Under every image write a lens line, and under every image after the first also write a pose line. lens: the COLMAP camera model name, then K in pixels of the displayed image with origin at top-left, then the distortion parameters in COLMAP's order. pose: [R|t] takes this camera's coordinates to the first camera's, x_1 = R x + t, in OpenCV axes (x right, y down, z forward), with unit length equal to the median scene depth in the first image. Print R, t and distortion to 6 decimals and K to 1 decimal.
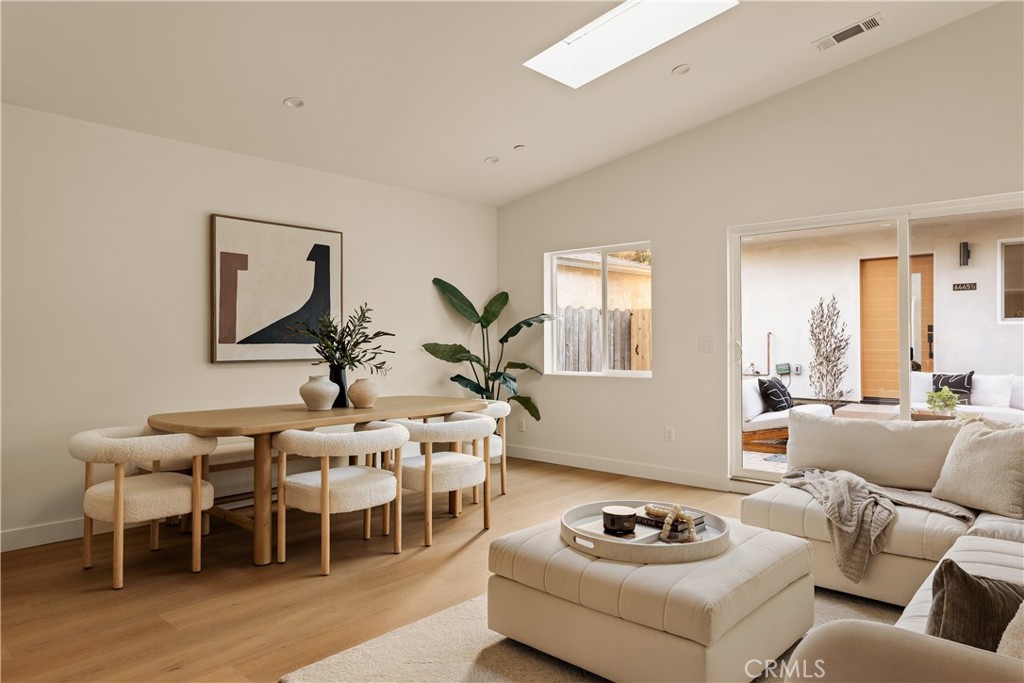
lens RADIAL K [[645.4, 0, 514.8], [0, 645.4, 339.6], [0, 0, 1]] dist [-0.002009, -0.000825]
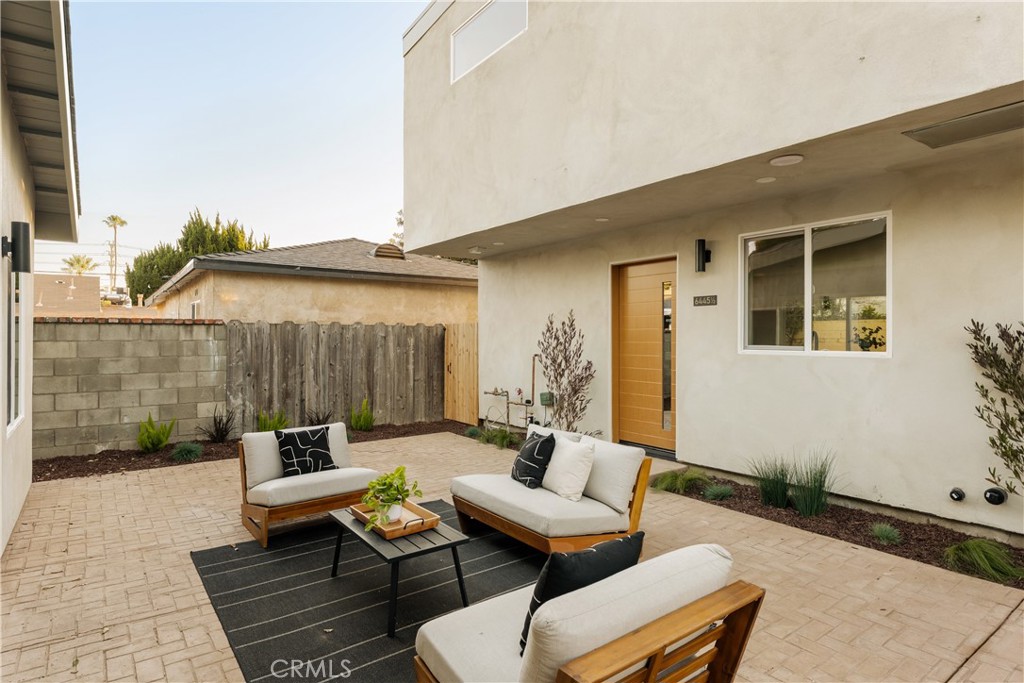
lens RADIAL K [[564.4, 0, 511.4], [0, 564.4, 340.1], [0, 0, 1]] dist [0.003010, -0.000226]
pose [[0.979155, 0.007962, -0.202960, 0.579865], [-0.007723, 0.999968, 0.001969, -0.034924], [0.202969, -0.000361, 0.979185, 0.312693]]
